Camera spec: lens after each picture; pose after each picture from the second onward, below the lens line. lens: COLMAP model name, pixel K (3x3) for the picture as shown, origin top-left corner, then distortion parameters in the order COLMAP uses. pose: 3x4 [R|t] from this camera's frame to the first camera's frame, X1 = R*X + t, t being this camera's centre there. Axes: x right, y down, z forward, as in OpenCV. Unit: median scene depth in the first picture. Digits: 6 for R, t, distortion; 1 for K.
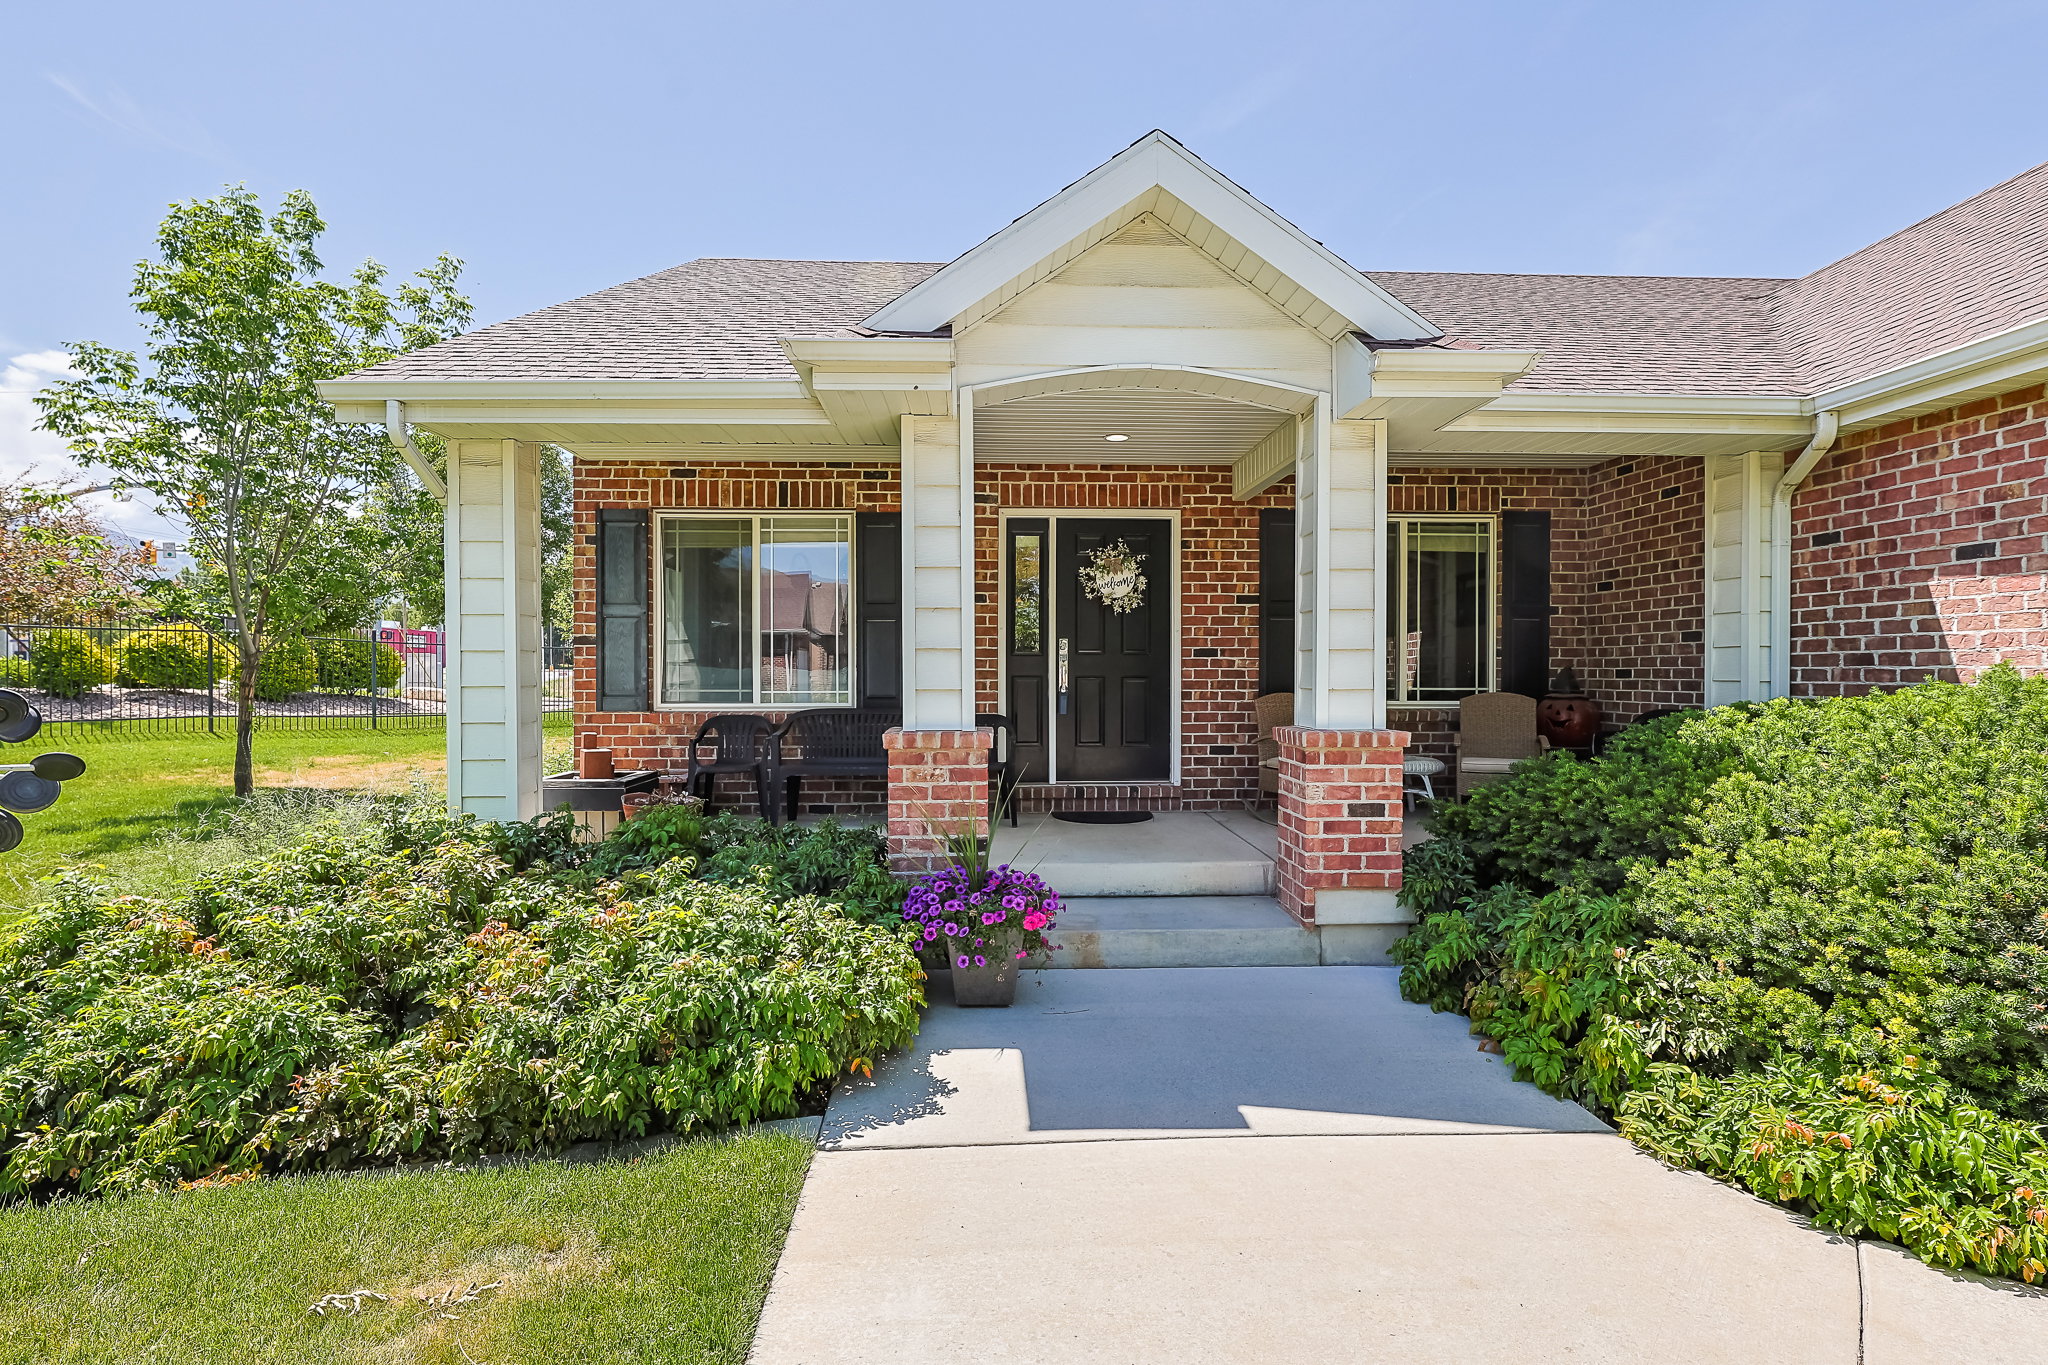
lens RADIAL K [[979.2, 0, 1036.7], [0, 979.2, 677.6], [0, 0, 1]] dist [-0.000728, -0.000614]
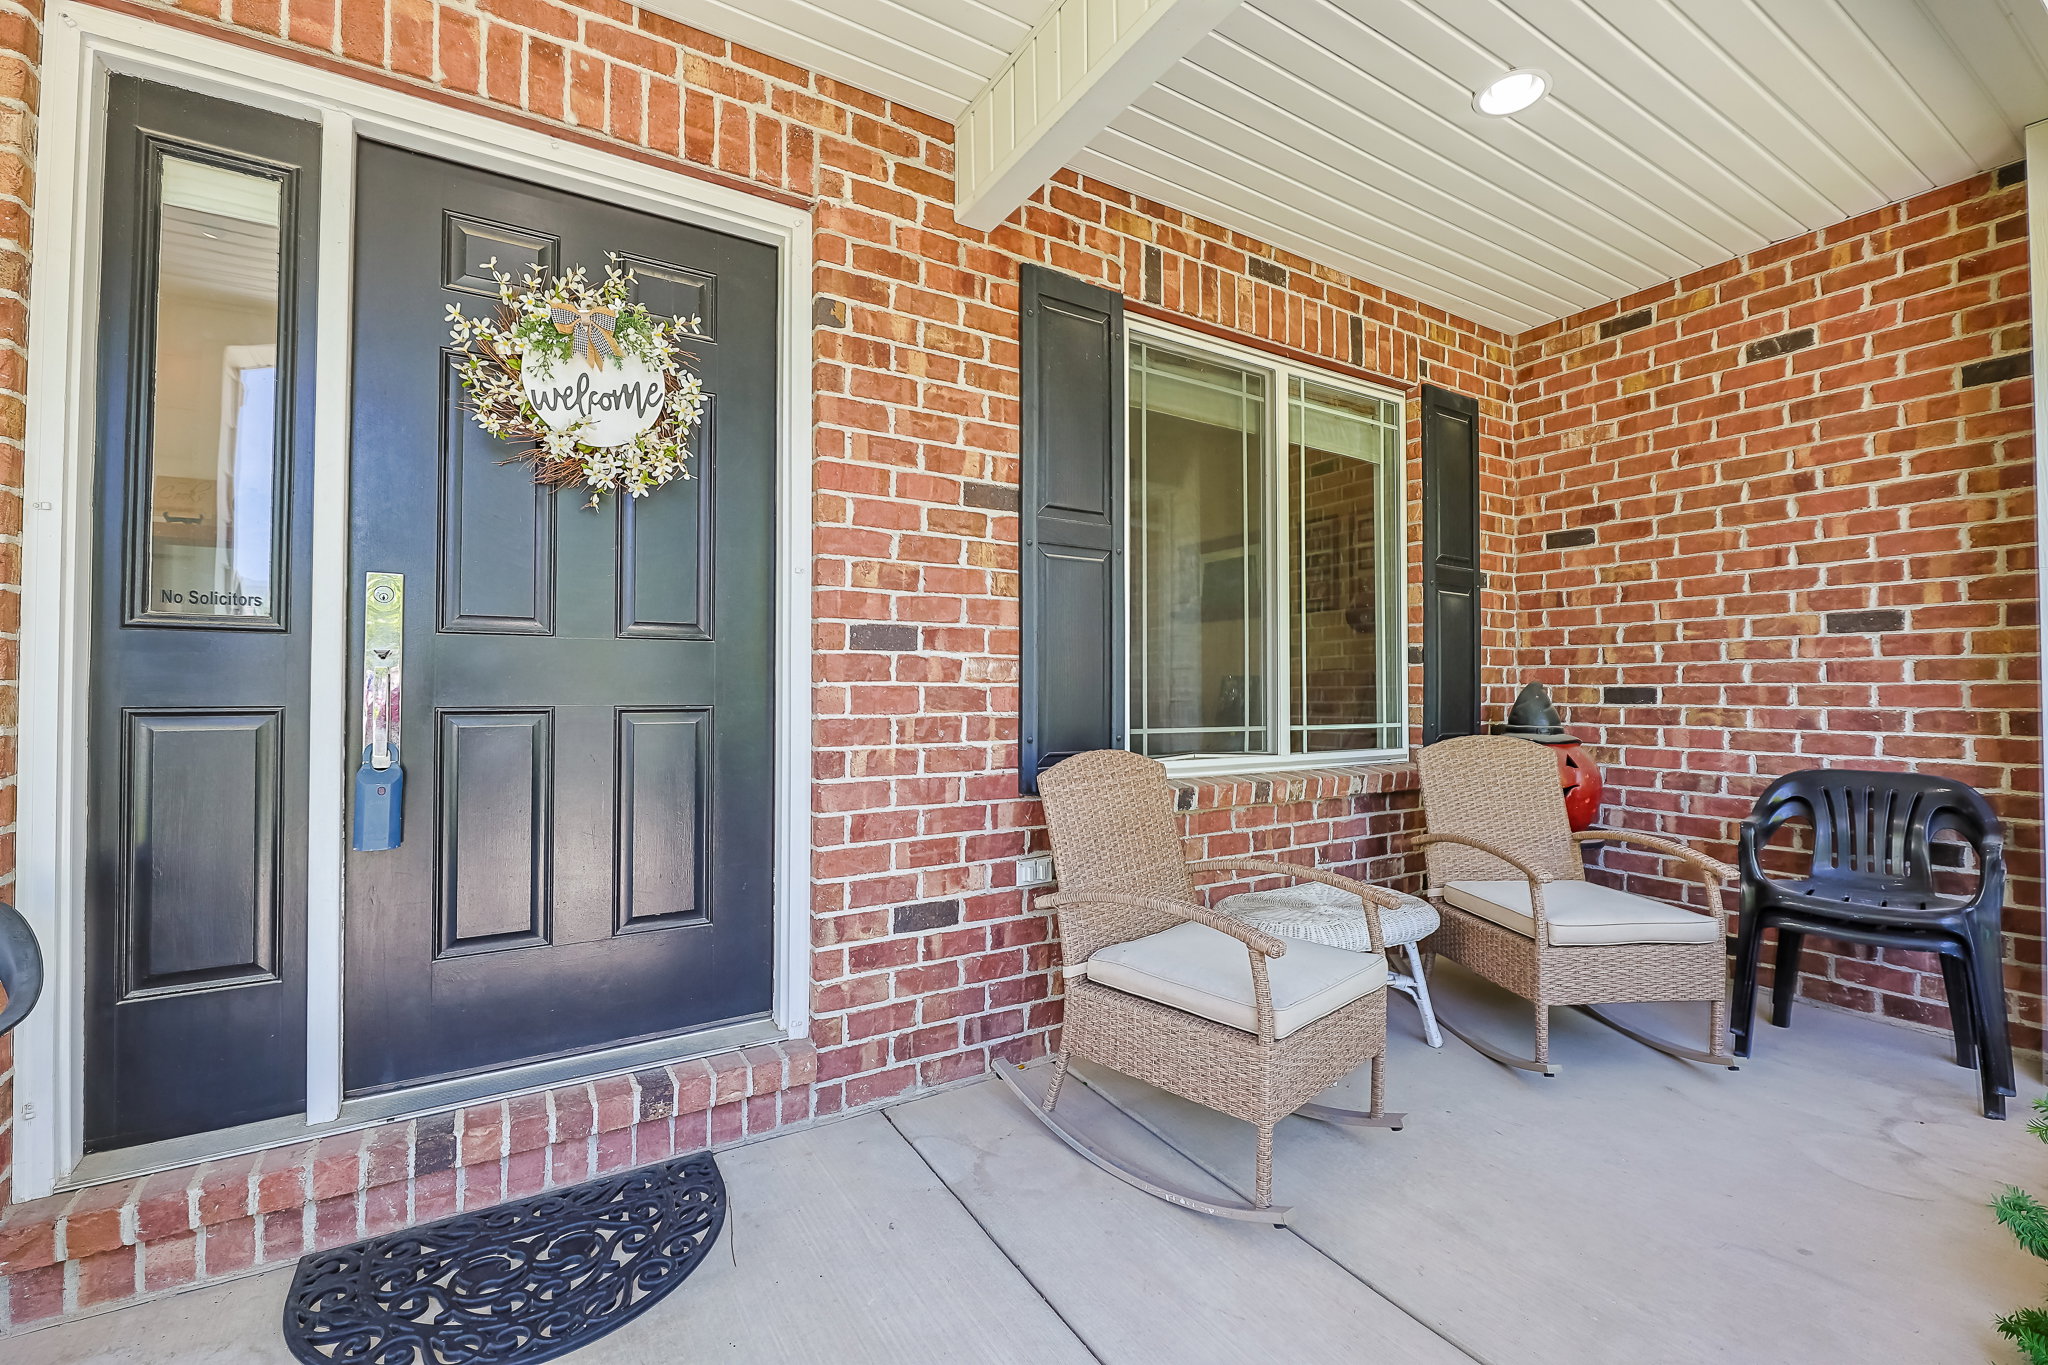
lens RADIAL K [[846.0, 0, 1013.0], [0, 846.0, 672.4], [0, 0, 1]] dist [-0.000524, -0.002958]
pose [[0.882517, 0.008931, 0.470196, 0.074477], [0.002274, 0.999727, -0.023256, -0.006249], [-0.470276, 0.021593, 0.882255, 0.731166]]
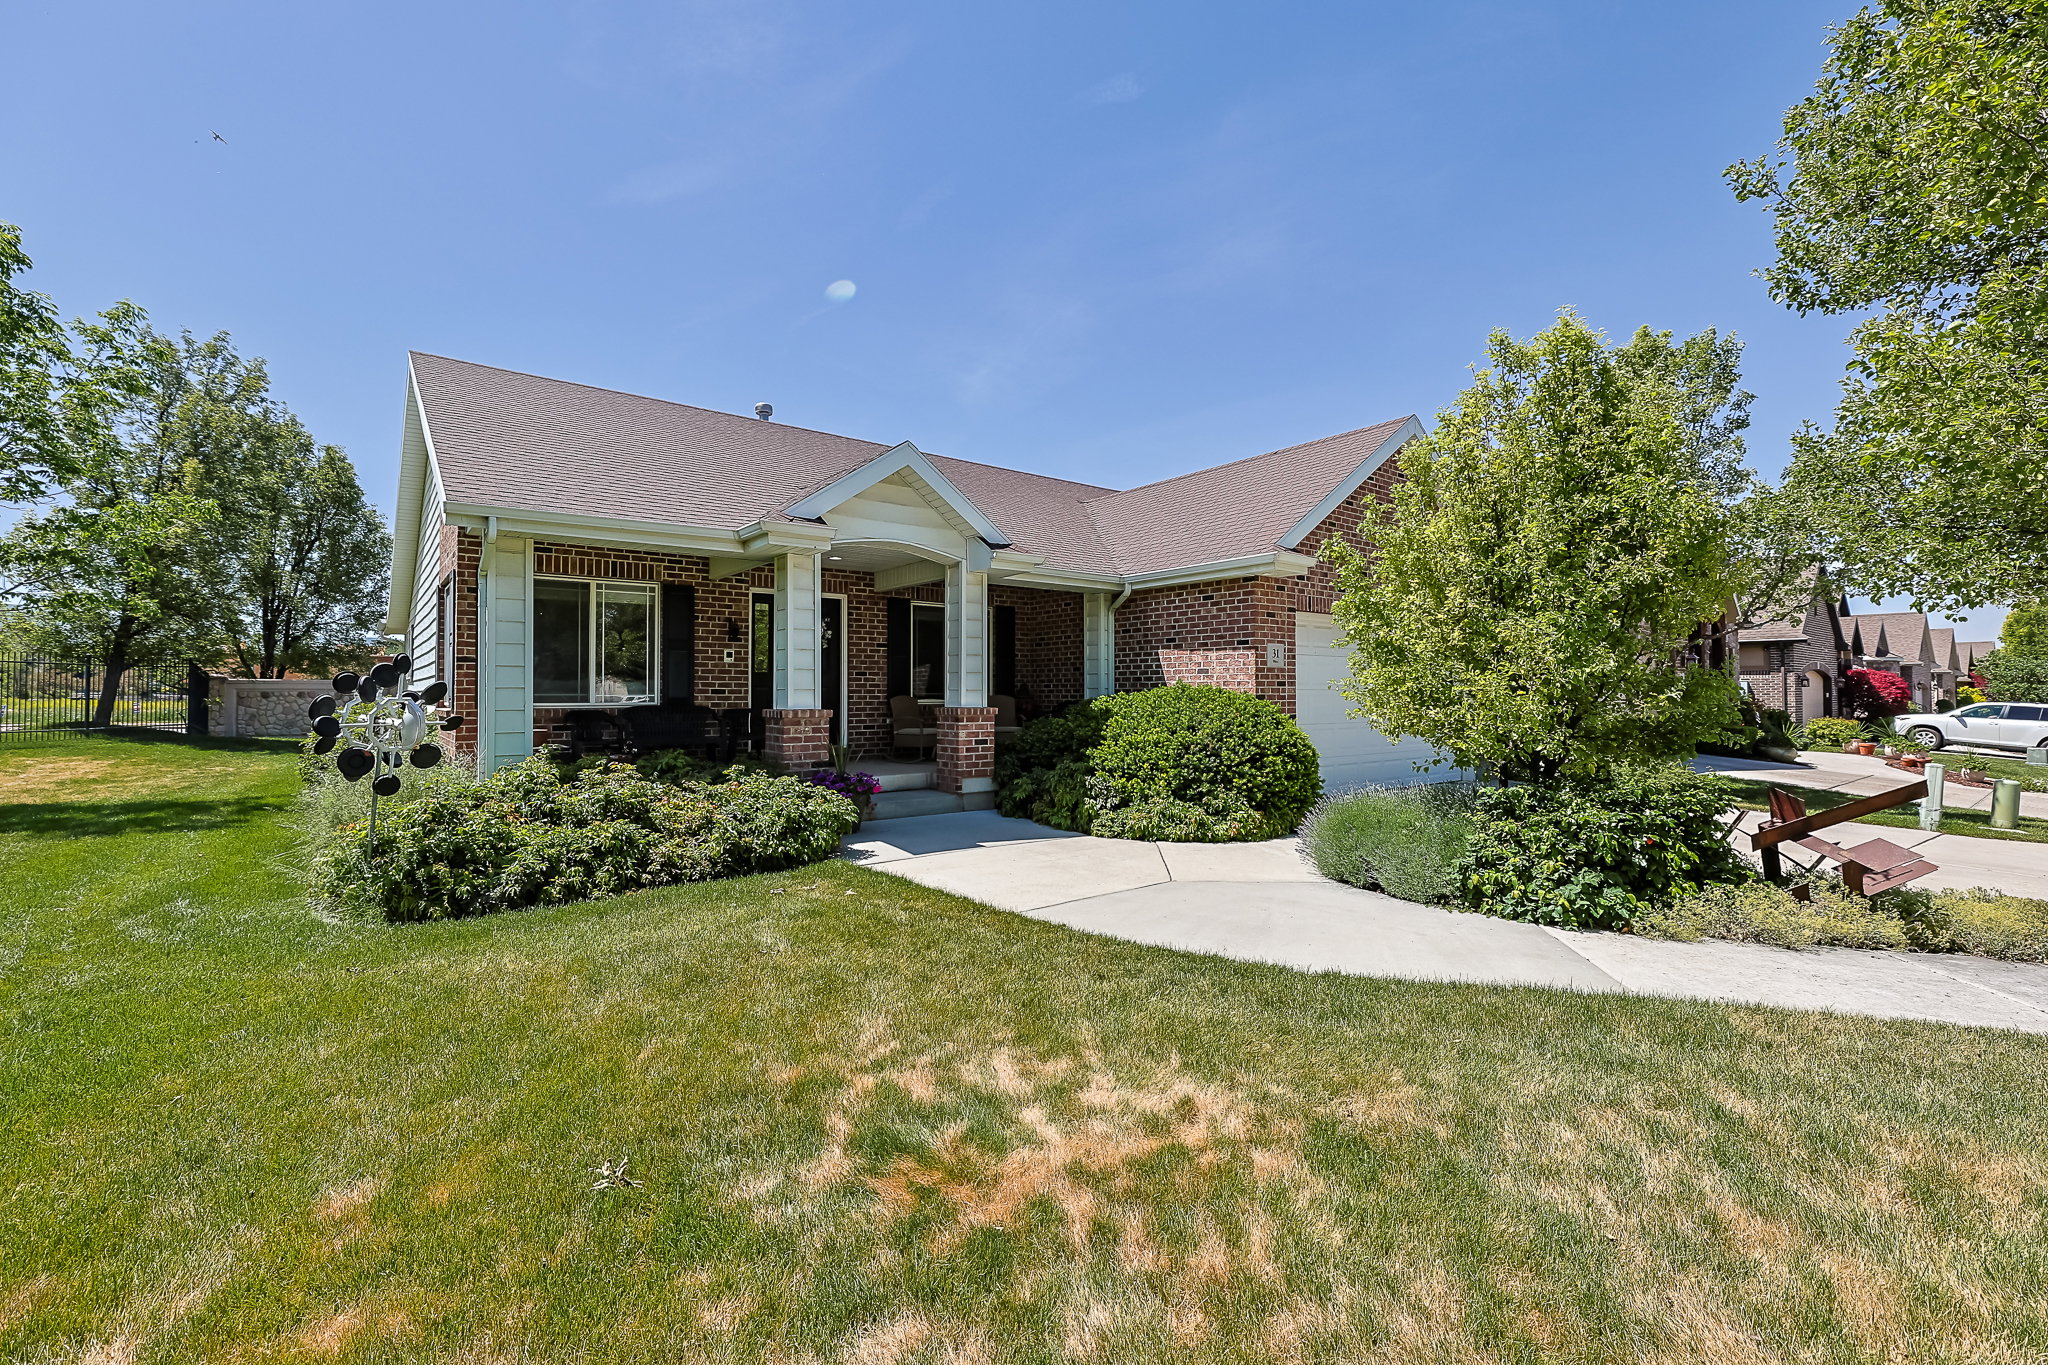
lens RADIAL K [[846.0, 0, 1003.2], [0, 846.0, 682.3], [0, 0, 1]] dist [-0.000524, -0.002958]
pose [[0.828610, 0.007399, 0.559777, -0.500143], [0.004928, 0.999777, -0.020510, 0.024377], [-0.559804, 0.019754, 0.828389, -0.463756]]
